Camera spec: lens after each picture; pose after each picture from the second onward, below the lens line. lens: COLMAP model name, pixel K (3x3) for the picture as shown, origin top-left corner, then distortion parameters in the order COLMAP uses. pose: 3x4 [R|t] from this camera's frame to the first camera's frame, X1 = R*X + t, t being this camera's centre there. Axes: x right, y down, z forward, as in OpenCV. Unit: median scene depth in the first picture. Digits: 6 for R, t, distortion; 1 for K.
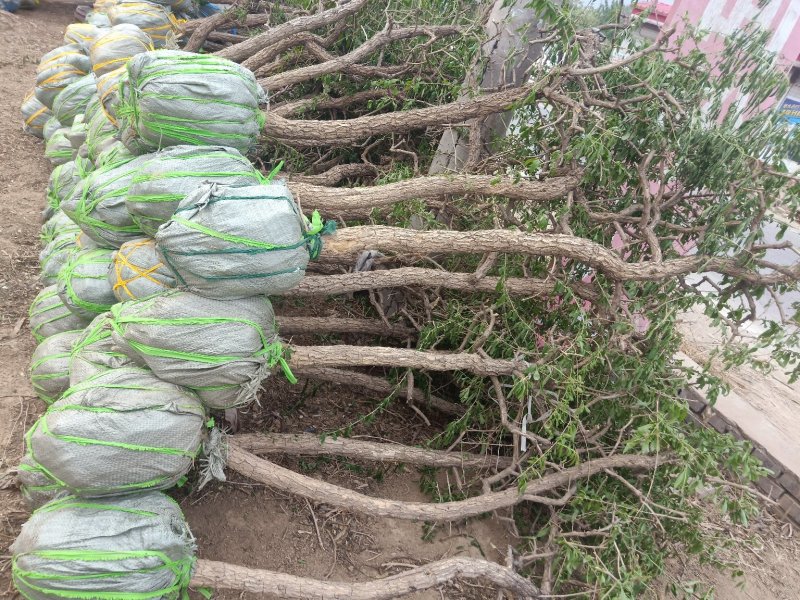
lens RADIAL K [[576.6, 0, 400.0], [0, 576.6, 300.0], [0, 0, 1]] dist [0.052367, -0.032060]
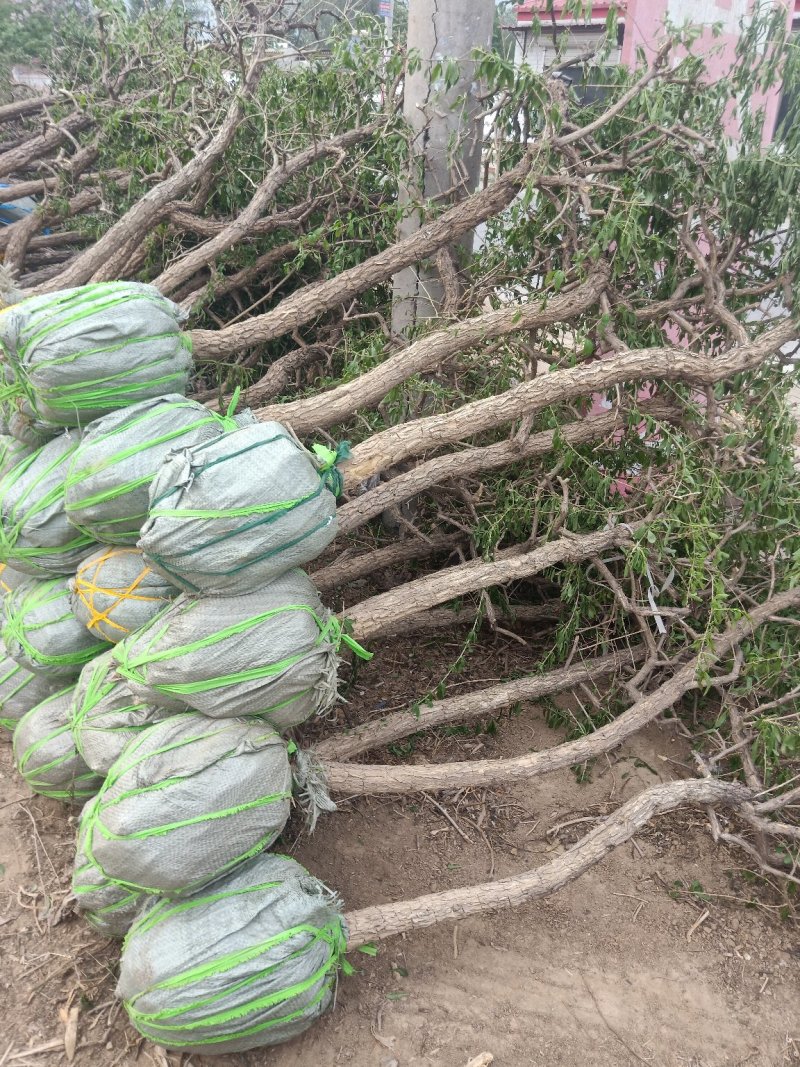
lens RADIAL K [[769.1, 0, 403.7], [0, 769.1, 527.2], [0, 0, 1]] dist [0.052367, -0.032060]
pose [[0.935484, -0.350603, 0.044133, -0.114258], [0.347722, 0.935565, 0.061704, -0.060455], [-0.062923, -0.042377, 0.997118, -0.009016]]
